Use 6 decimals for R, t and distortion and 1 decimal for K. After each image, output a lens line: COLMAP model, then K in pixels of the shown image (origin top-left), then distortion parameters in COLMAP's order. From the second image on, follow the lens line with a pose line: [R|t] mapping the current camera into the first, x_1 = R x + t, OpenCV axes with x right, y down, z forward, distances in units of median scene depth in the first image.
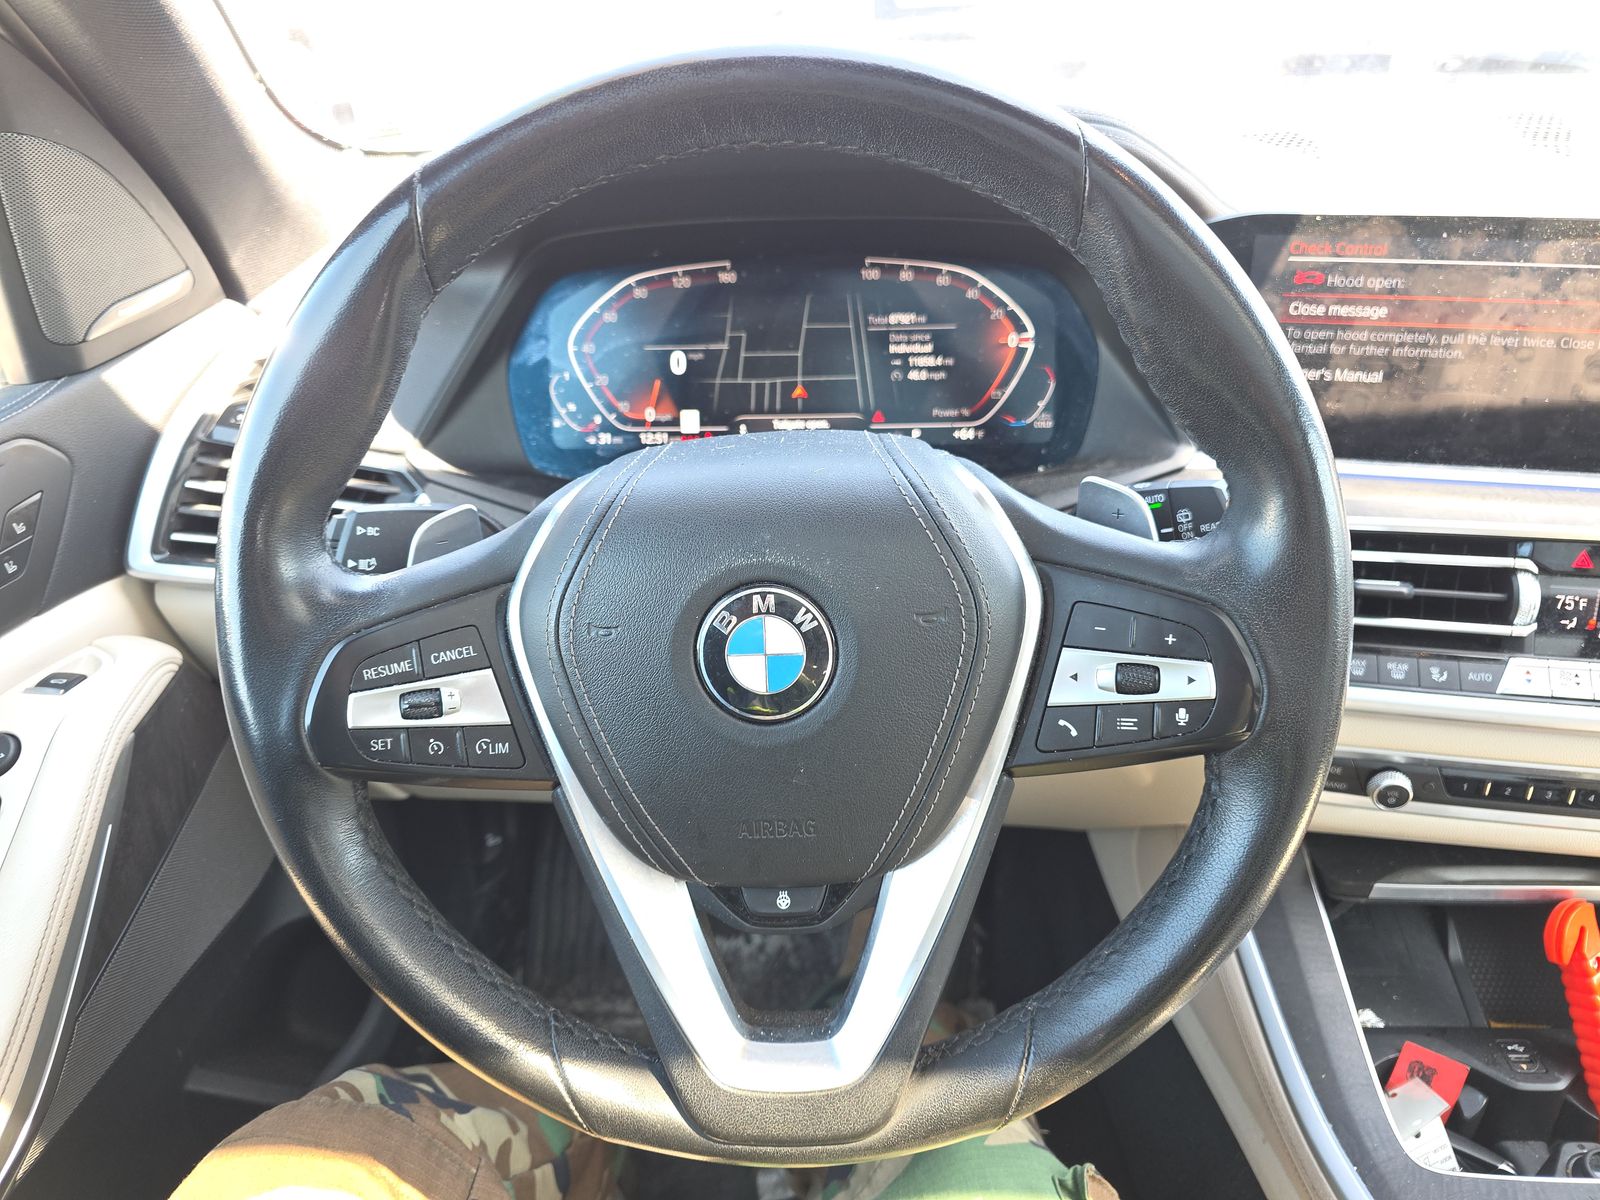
lens RADIAL K [[1080.1, 0, 804.9], [0, 1080.1, 605.1], [0, 0, 1]] dist [0.006308, -0.012220]
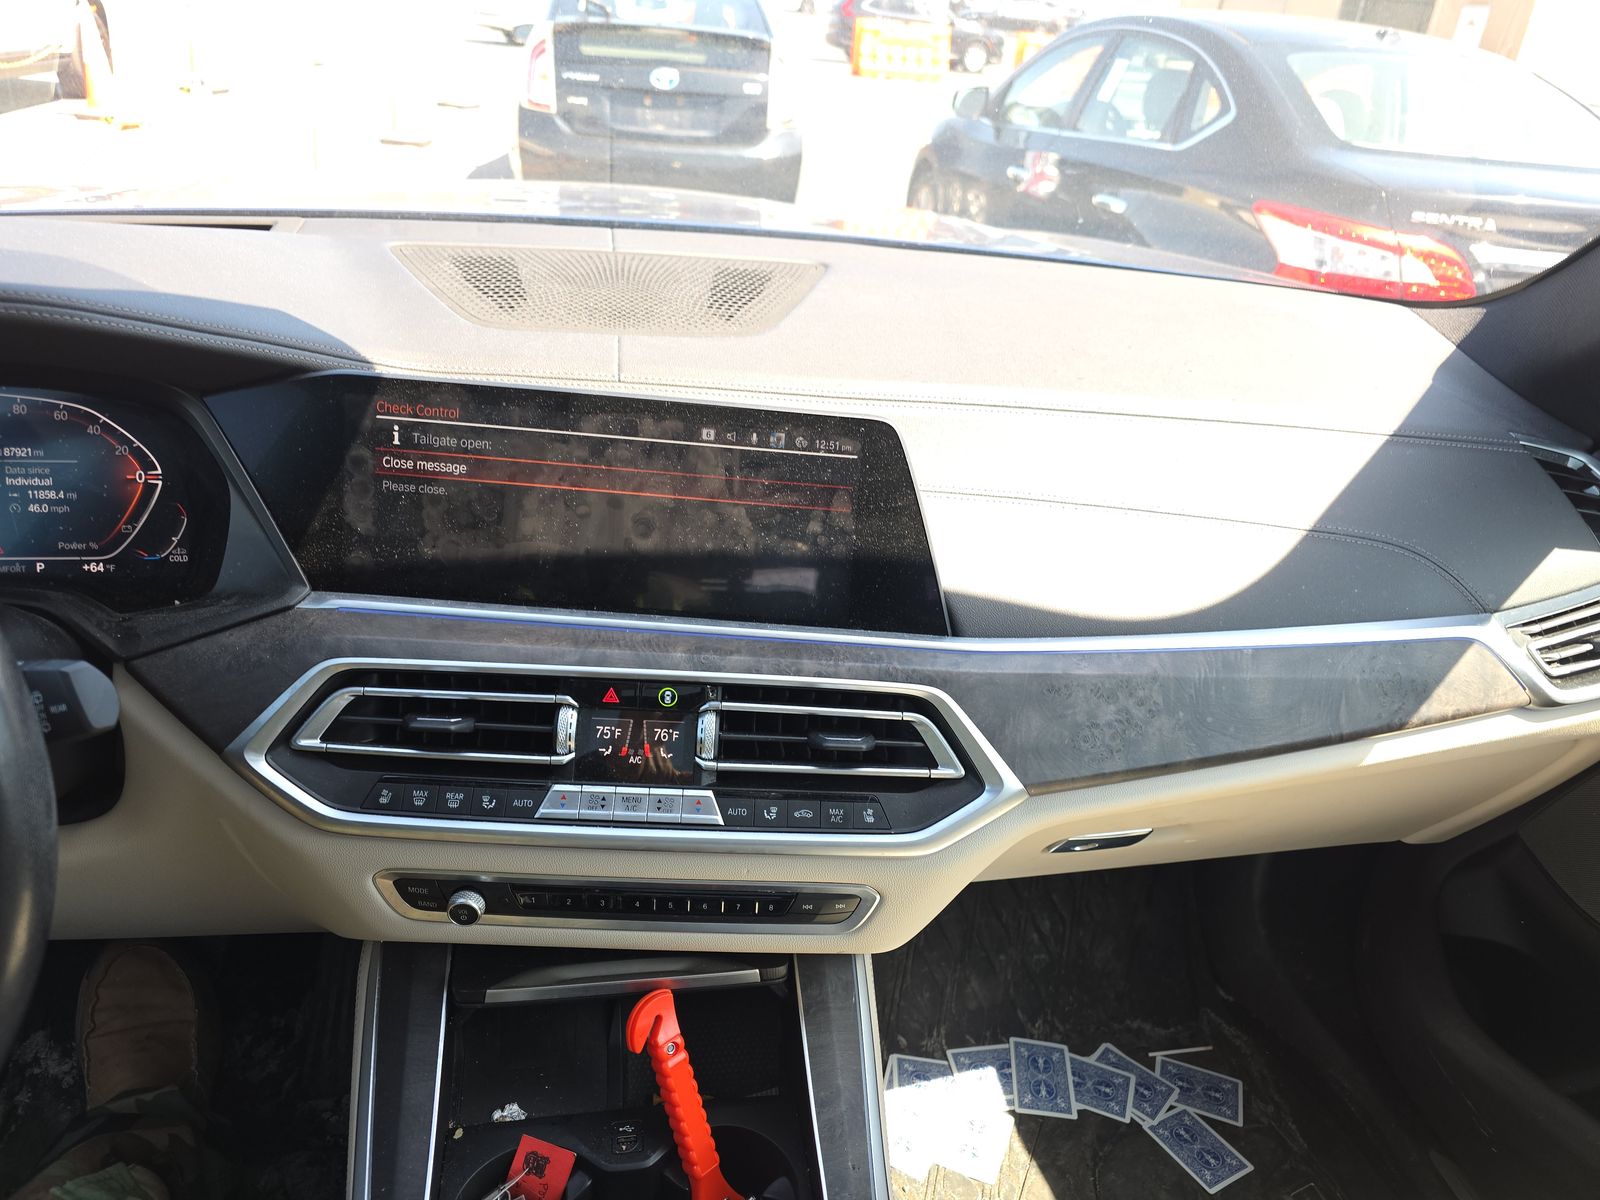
lens RADIAL K [[1080.1, 0, 800.5], [0, 1080.1, 592.1], [0, 0, 1]] dist [0.006308, -0.012220]
pose [[0.965690, -0.003322, 0.259675, 0.525384], [0.014725, 0.999010, -0.041980, -0.085242], [-0.259279, 0.044363, 0.964783, -0.131855]]
